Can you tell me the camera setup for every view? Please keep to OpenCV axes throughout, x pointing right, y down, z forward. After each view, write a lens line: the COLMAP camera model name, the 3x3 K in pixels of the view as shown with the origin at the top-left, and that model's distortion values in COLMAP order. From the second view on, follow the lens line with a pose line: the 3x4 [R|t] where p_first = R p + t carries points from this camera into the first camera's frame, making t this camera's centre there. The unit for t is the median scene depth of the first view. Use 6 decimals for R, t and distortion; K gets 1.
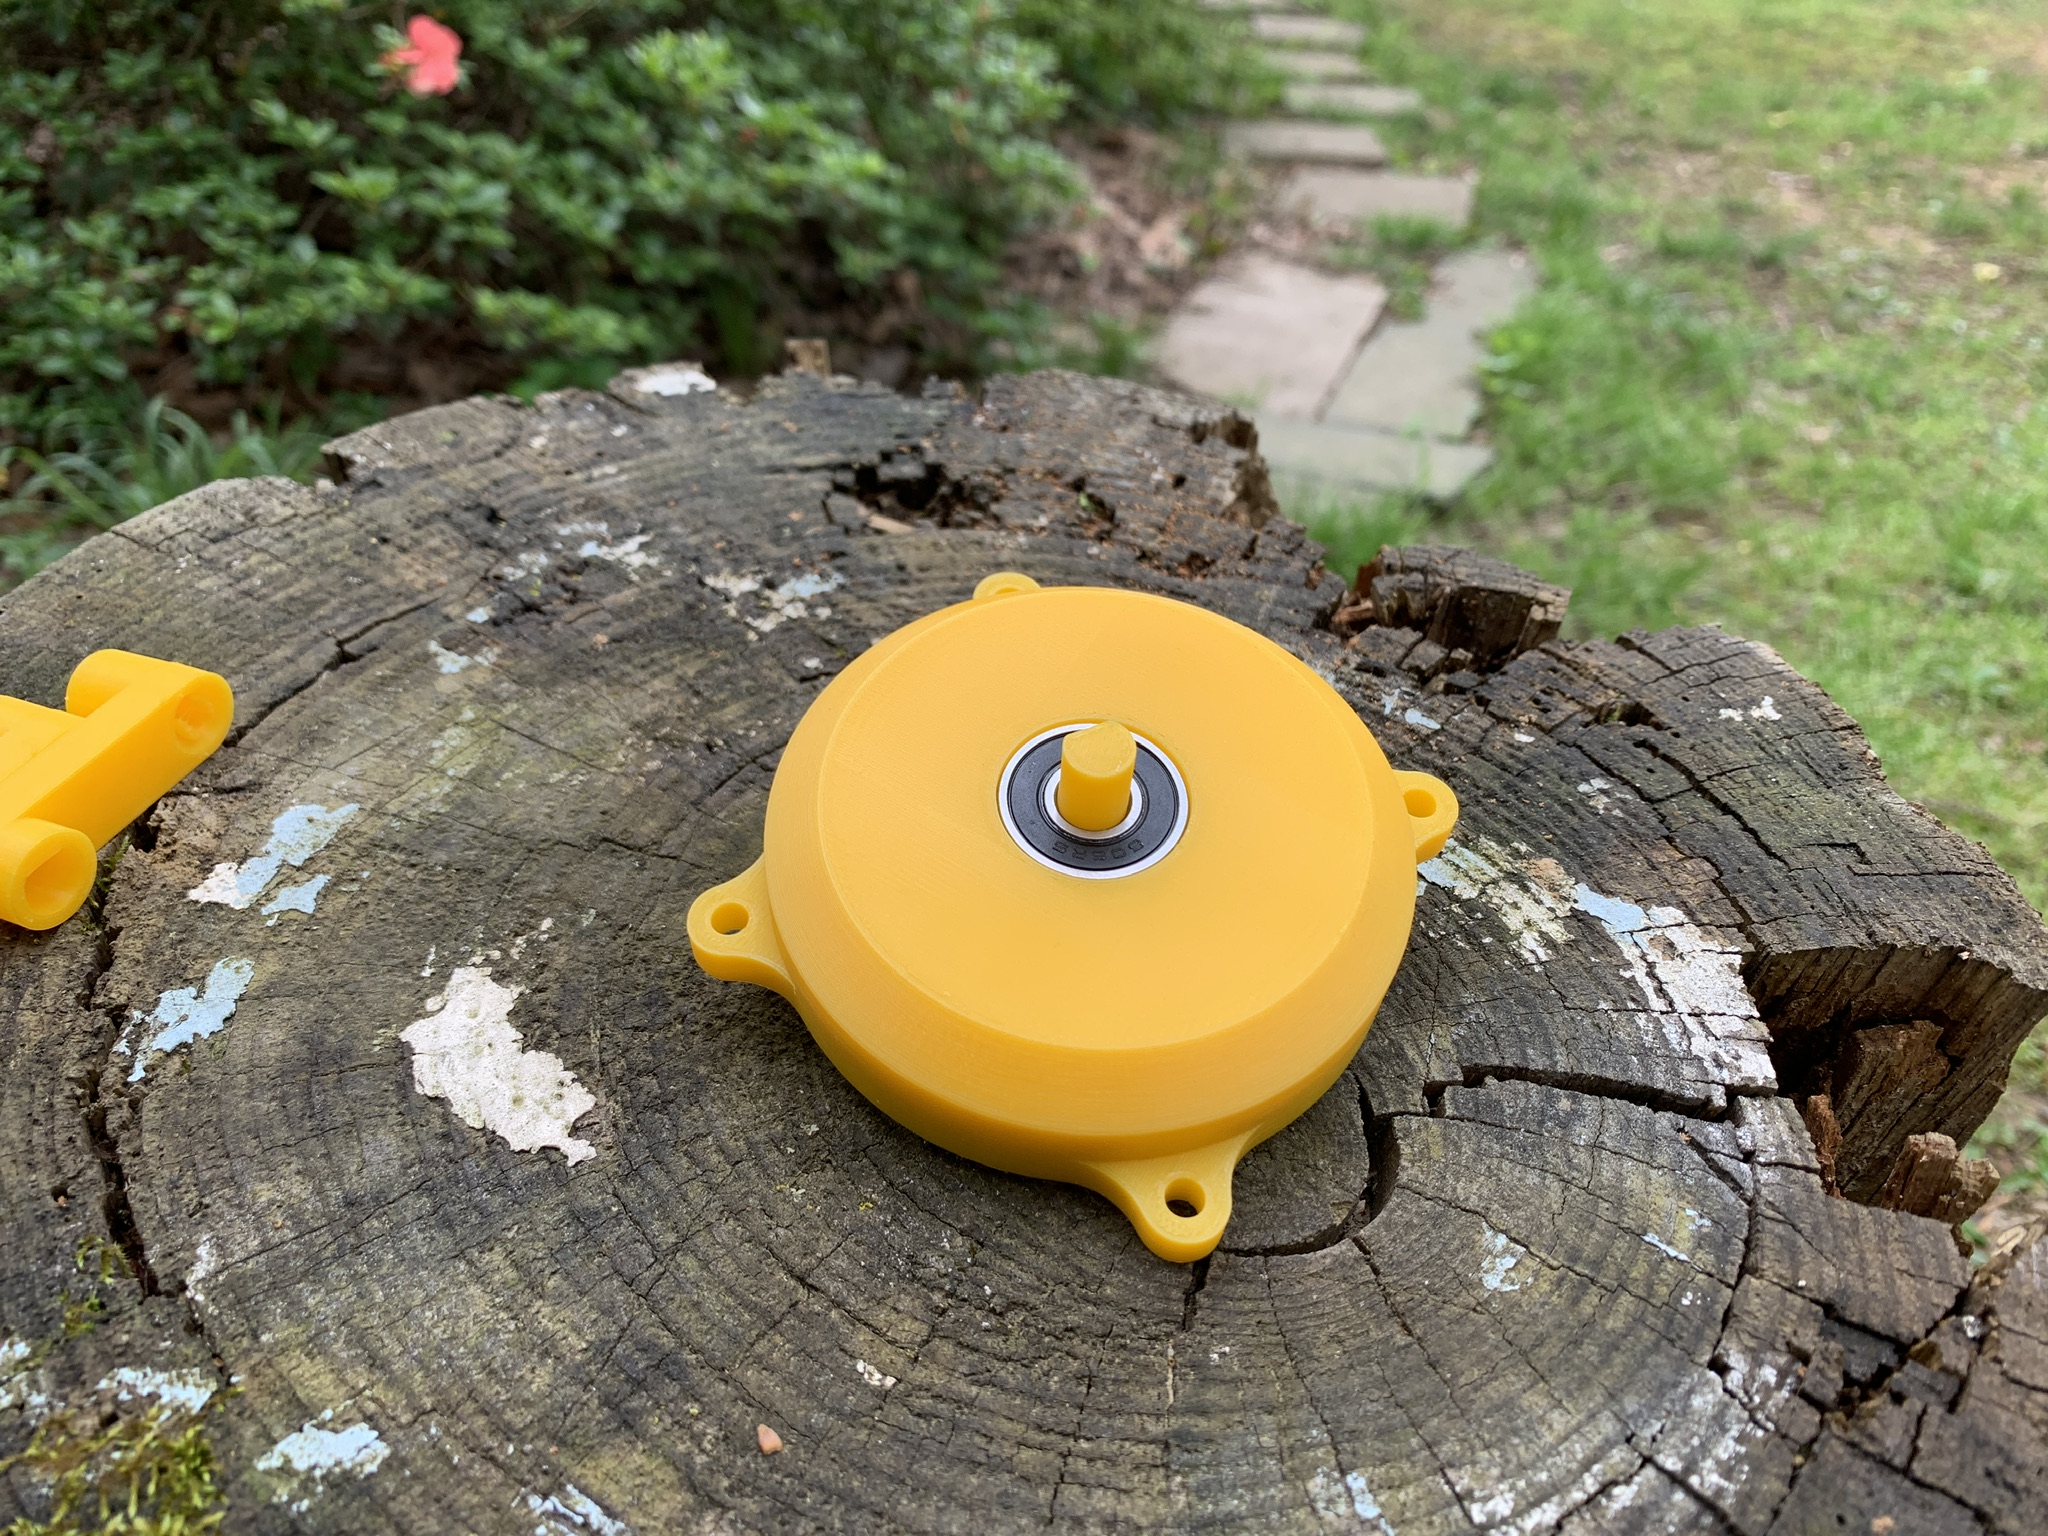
lens RADIAL K [[1717.5, 0, 1002.1], [0, 1717.5, 764.9], [0, 0, 1]] dist [-0.022865, 0.001645]
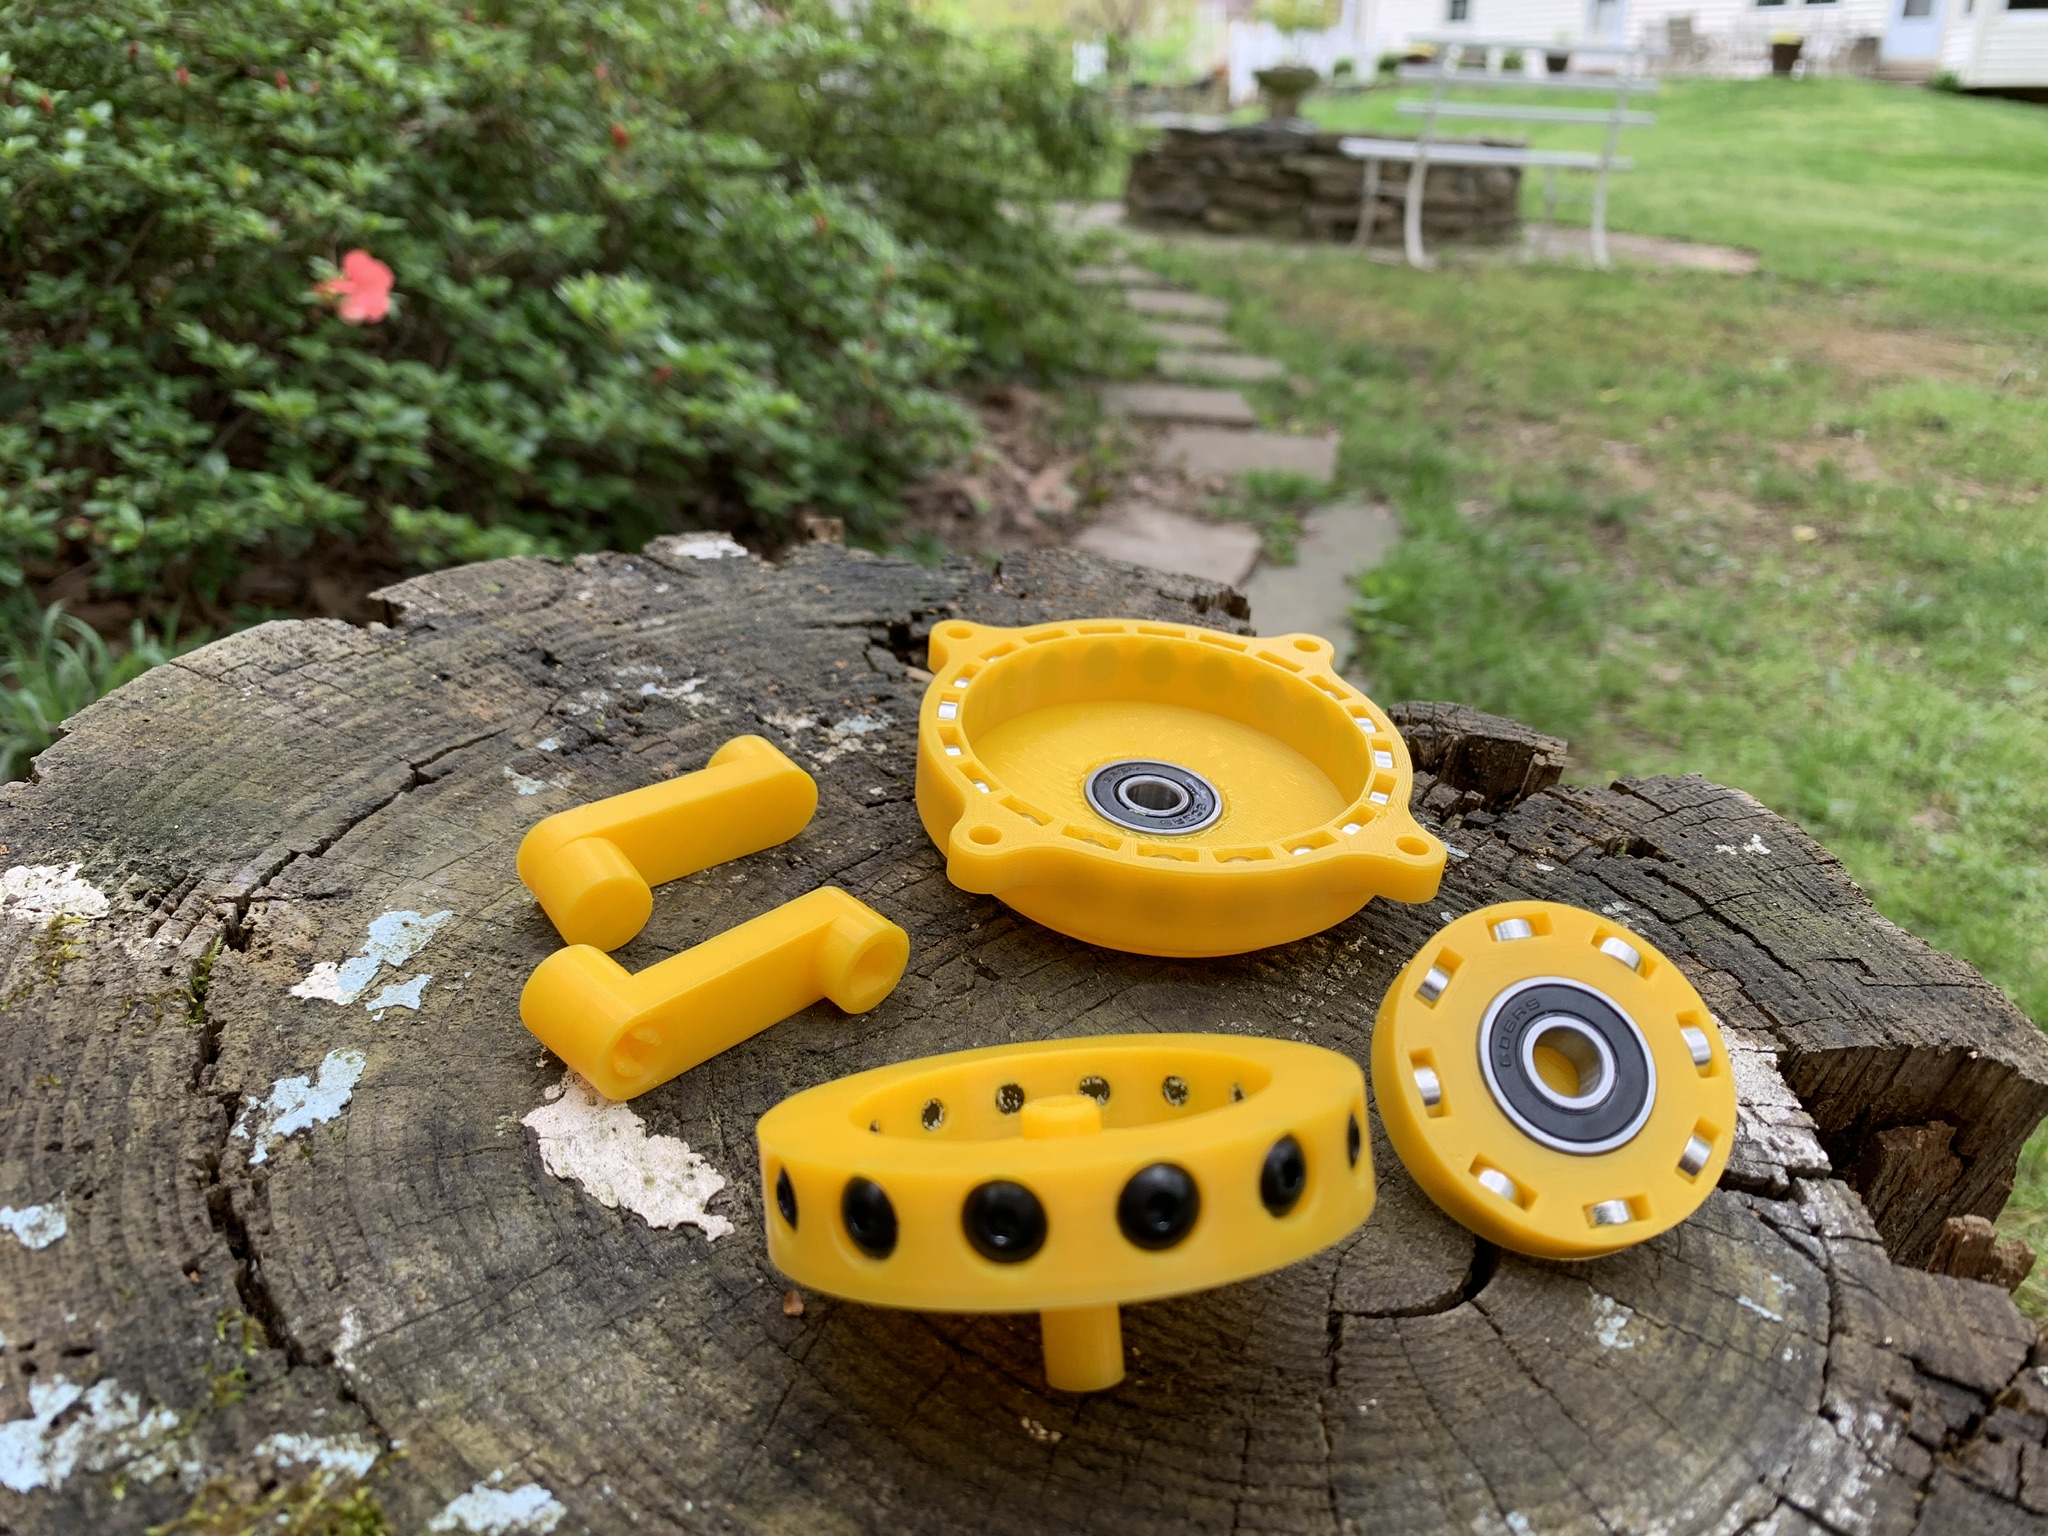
lens RADIAL K [[1717.5, 0, 1004.2], [0, 1717.5, 725.7], [0, 0, 1]] dist [-0.022865, 0.001645]
pose [[0.996341, 0.015809, 0.083992, -0.142560], [-0.001747, 0.986305, -0.164921, 0.085207], [-0.085449, 0.164170, 0.982724, -0.045219]]
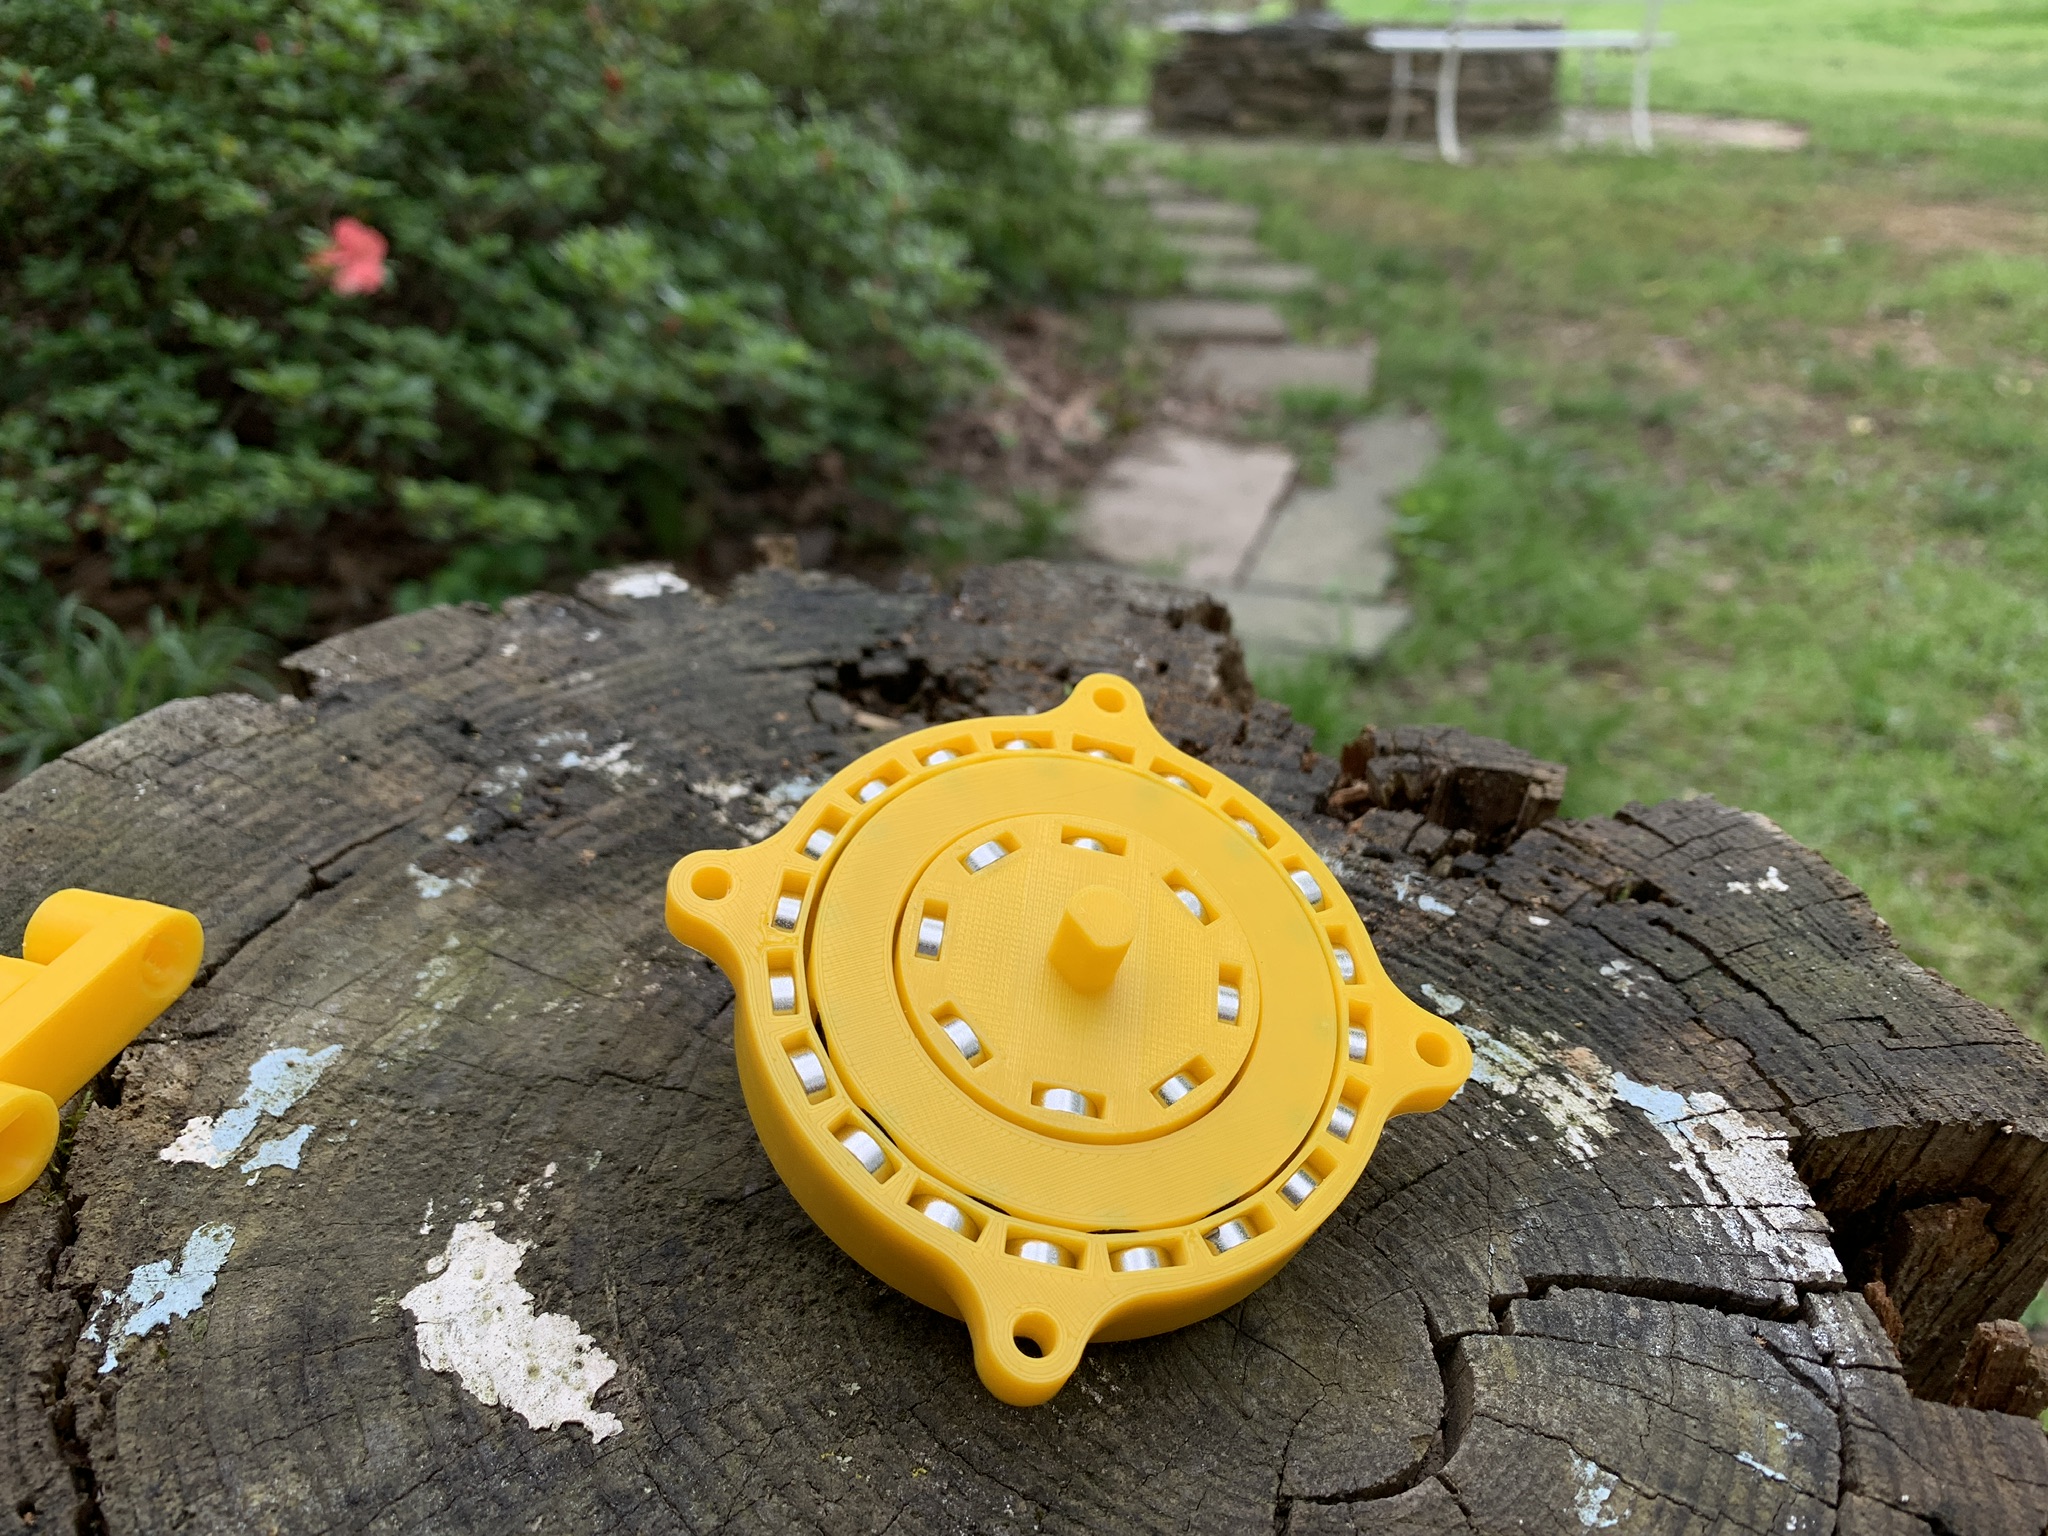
lens RADIAL K [[1717.5, 0, 1016.1], [0, 1717.5, 739.5], [0, 0, 1]] dist [-0.022865, 0.001645]
pose [[0.997805, -0.033919, 0.056868, -0.055383], [0.039943, 0.993307, -0.108374, -0.028169], [-0.052812, 0.110408, 0.992482, 0.029140]]
